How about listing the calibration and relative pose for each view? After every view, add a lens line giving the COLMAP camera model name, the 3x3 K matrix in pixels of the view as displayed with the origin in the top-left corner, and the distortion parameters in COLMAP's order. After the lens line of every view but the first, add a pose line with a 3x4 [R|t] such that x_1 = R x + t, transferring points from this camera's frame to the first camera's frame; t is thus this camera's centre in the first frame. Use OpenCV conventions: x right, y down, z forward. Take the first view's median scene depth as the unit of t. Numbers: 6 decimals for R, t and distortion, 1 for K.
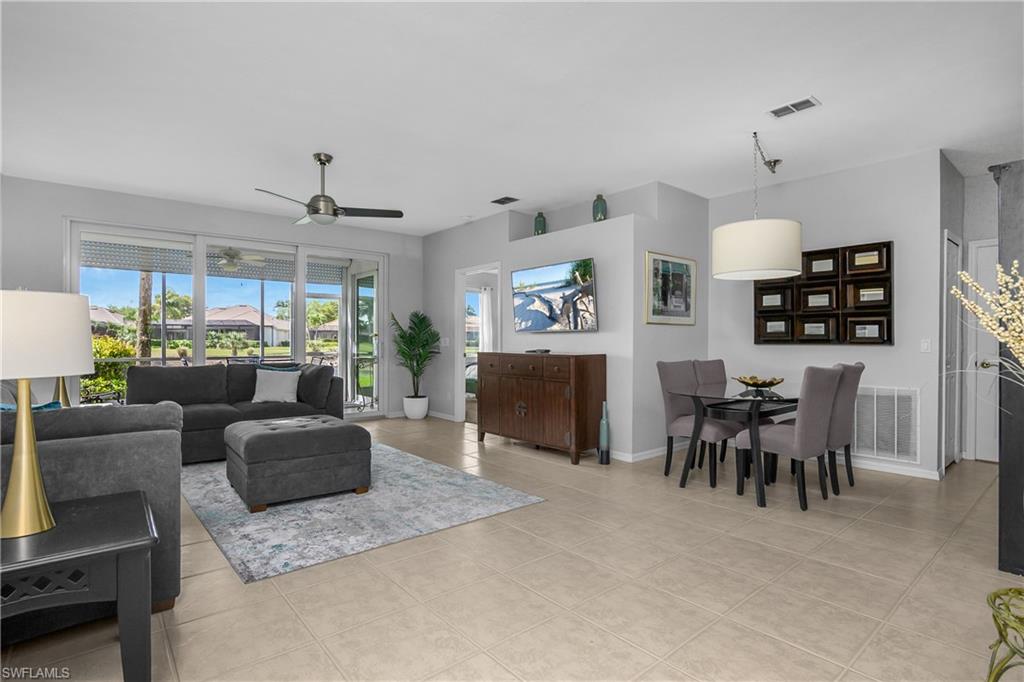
lens RADIAL K [[509.1, 0, 514.7], [0, 509.1, 342.9], [0, 0, 1]] dist [-0.002831, 0.000233]
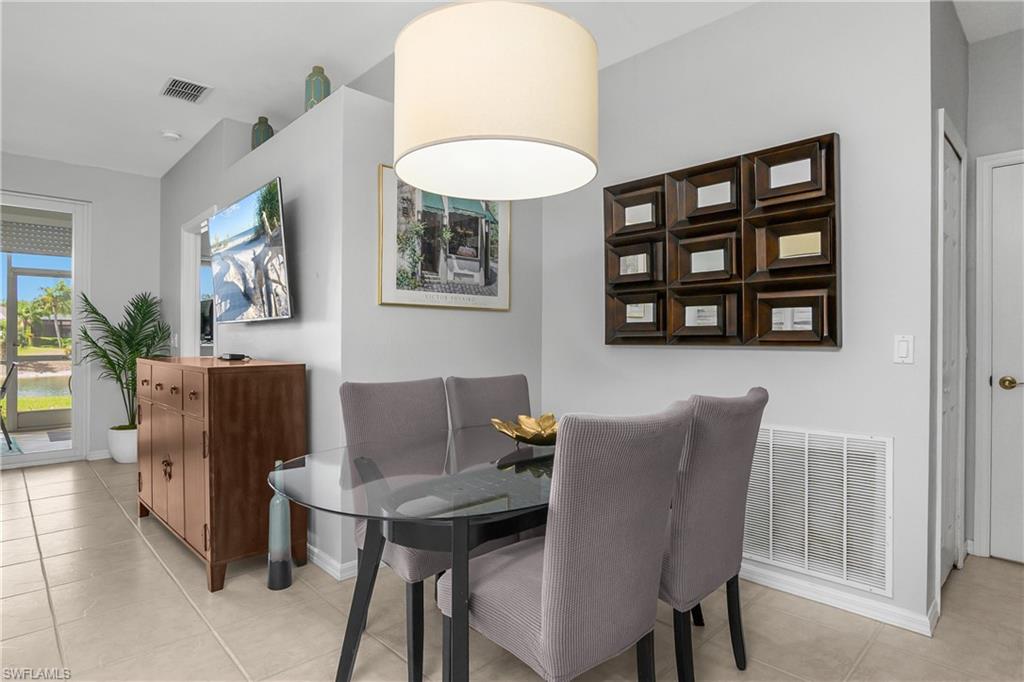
lens RADIAL K [[540.2, 0, 512.0], [0, 540.2, 341.0], [0, 0, 1]] dist [-0.010863, -0.000036]
pose [[0.998770, -0.000392, 0.049573, 0.375531], [0.000459, 0.999999, -0.001343, -0.000852], [-0.049573, 0.001364, 0.998770, 0.464082]]
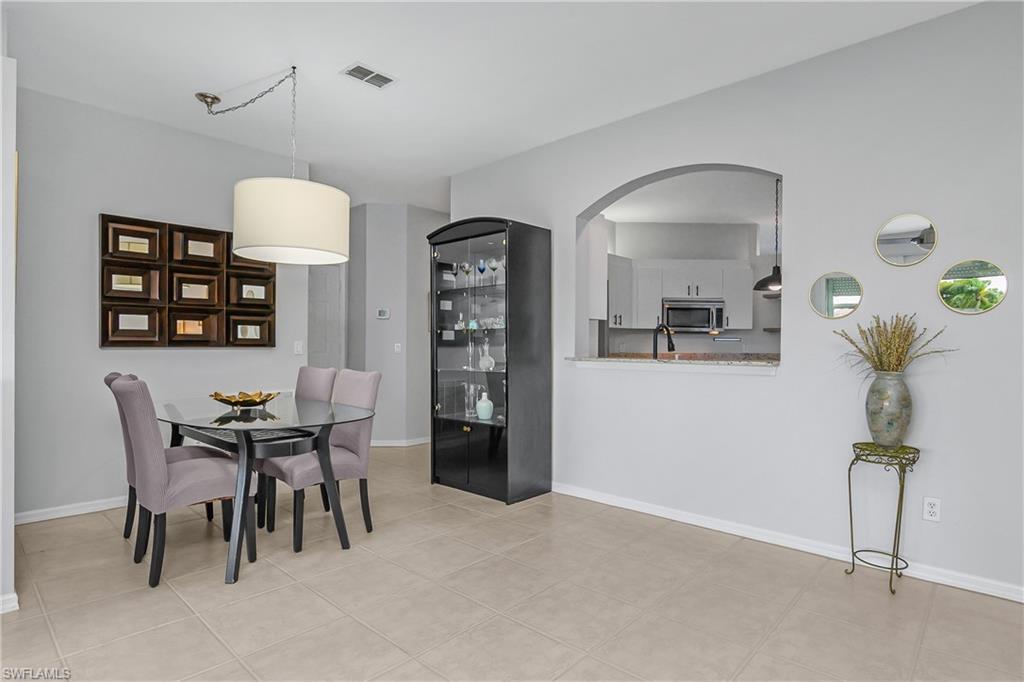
lens RADIAL K [[540.2, 0, 512.0], [0, 540.2, 341.0], [0, 0, 1]] dist [-0.010863, -0.000036]
pose [[-0.096597, 0.006242, 0.995304, -0.282512], [0.005463, 0.999969, -0.005741, 0.000810], [-0.995309, 0.004883, -0.096628, 0.603934]]
